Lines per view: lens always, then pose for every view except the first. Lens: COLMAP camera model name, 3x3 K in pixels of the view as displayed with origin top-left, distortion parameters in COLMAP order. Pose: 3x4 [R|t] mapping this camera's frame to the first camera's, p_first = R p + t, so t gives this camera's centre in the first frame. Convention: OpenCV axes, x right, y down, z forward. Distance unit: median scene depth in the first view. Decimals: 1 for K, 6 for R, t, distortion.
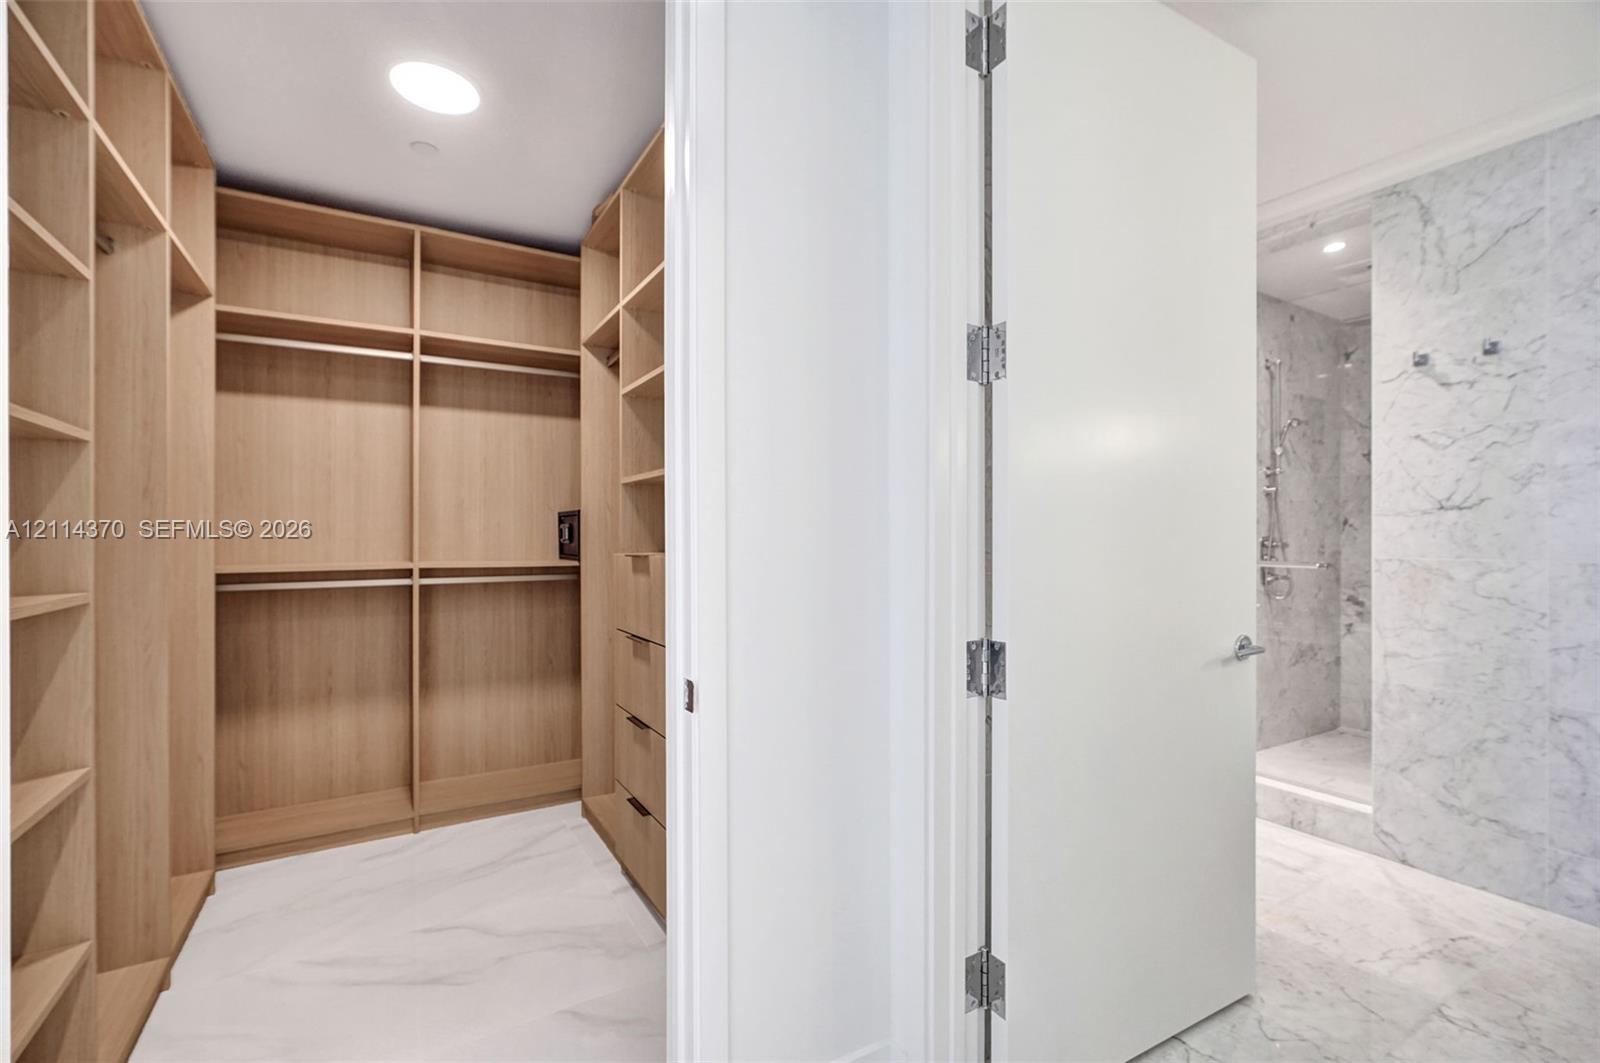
lens RADIAL K [[720.3, 0, 801.9], [0, 720.3, 537.0], [0, 0, 1]] dist [-0.007536, 0.003394]
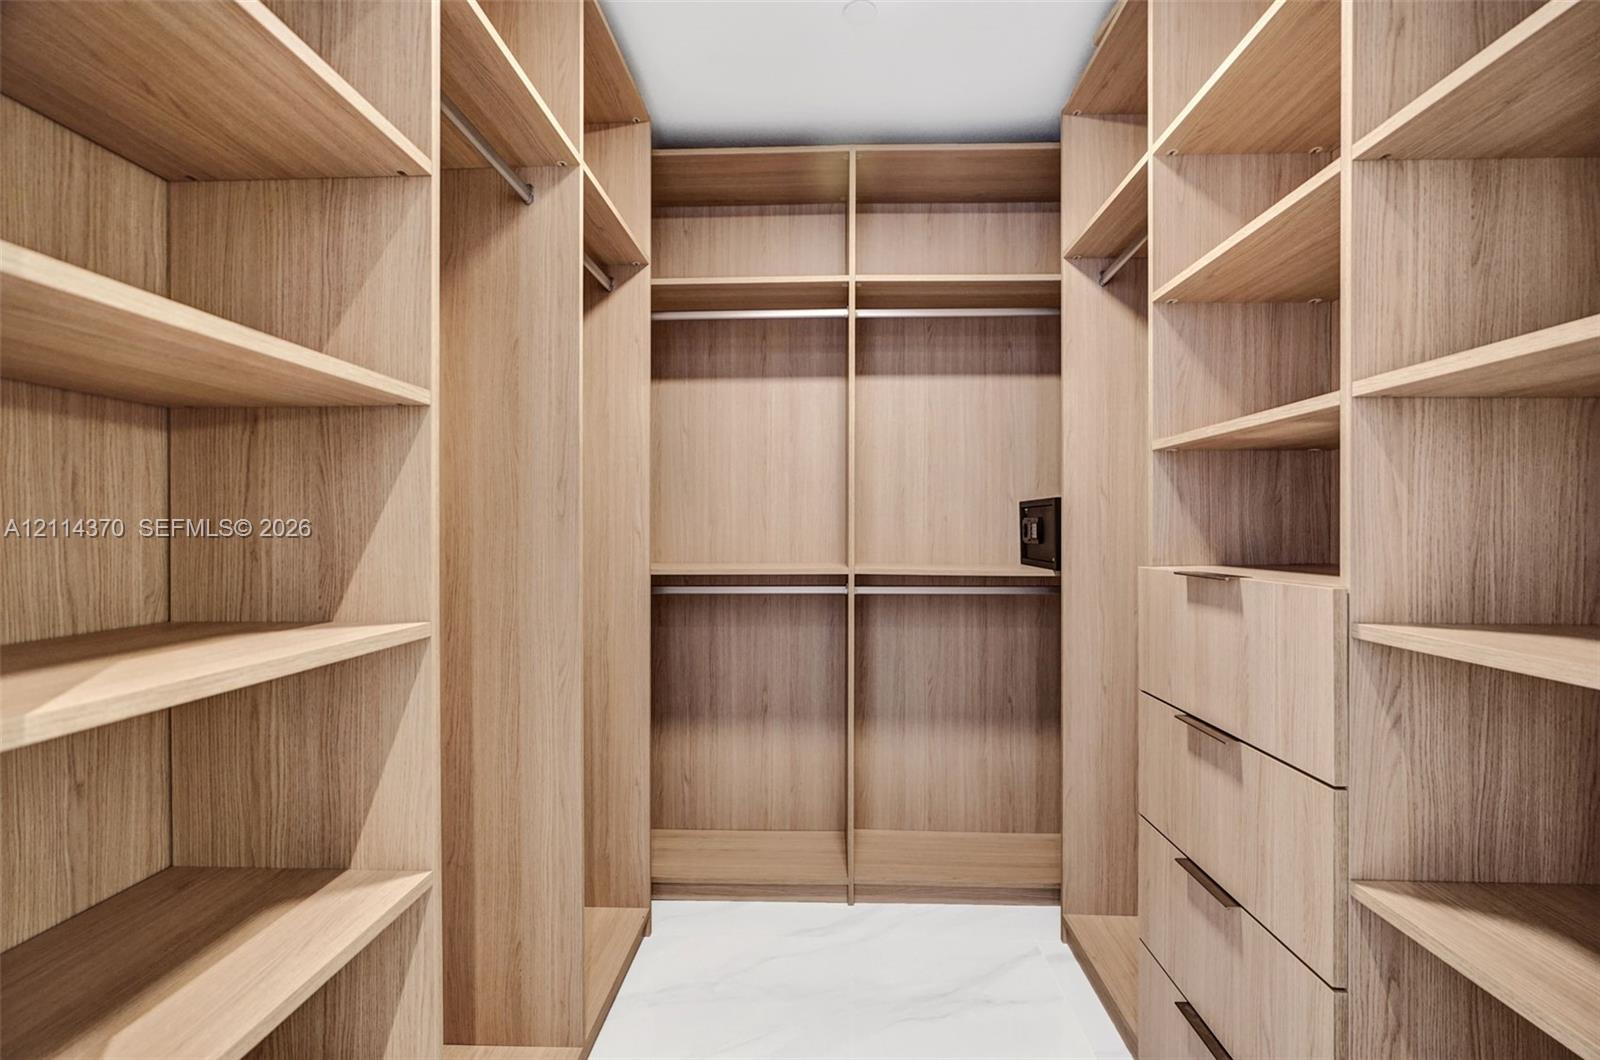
lens RADIAL K [[720.3, 0, 803.0], [0, 720.3, 527.8], [0, 0, 1]] dist [-0.007536, 0.003394]
pose [[0.843601, 0.000276, -0.536970, -0.144644], [-0.001597, 0.999997, -0.001994, -0.006327], [0.536968, 0.002540, 0.843599, 0.281502]]
